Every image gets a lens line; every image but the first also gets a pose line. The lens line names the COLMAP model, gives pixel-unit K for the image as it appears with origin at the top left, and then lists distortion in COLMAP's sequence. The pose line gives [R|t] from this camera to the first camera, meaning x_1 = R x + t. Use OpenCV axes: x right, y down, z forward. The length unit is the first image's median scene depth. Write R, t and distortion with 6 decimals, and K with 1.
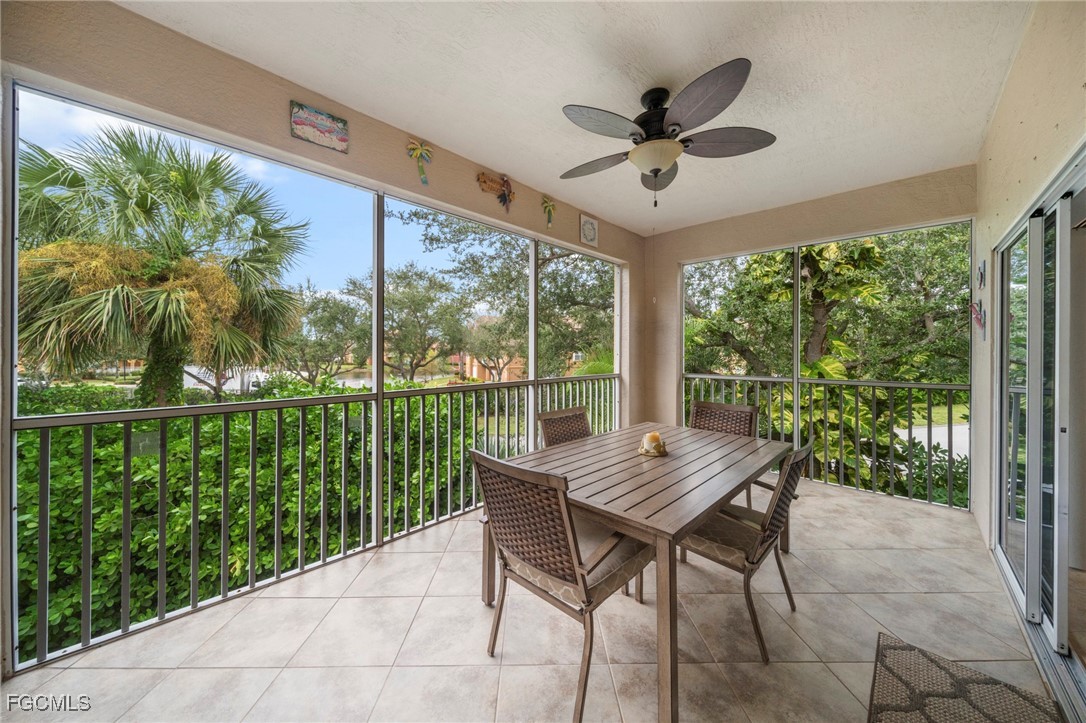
lens RADIAL K [[376.7, 0, 536.1], [0, 376.7, 351.8], [0, 0, 1]] dist [-0.001608, -0.000035]
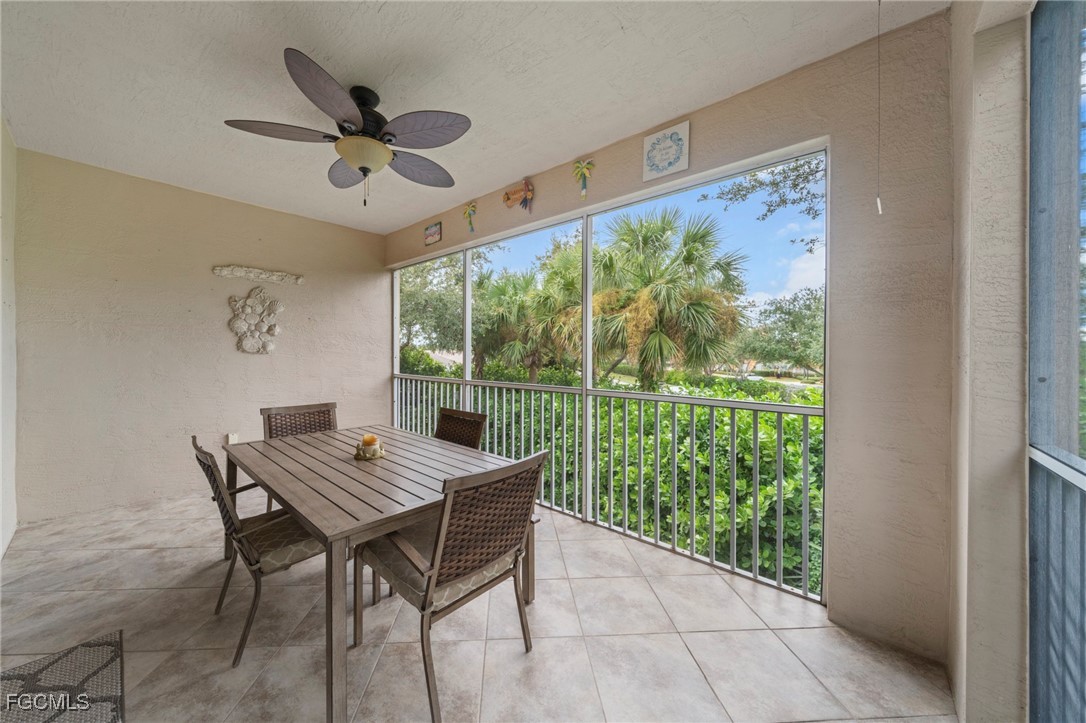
lens RADIAL K [[376.7, 0, 536.4], [0, 376.7, 357.1], [0, 0, 1]] dist [-0.001608, -0.000035]
pose [[0.060019, 0.003962, -0.998189, 0.924849], [-0.009421, 0.999950, 0.003402, 0.004004], [0.998153, 0.009199, 0.060053, 0.973049]]
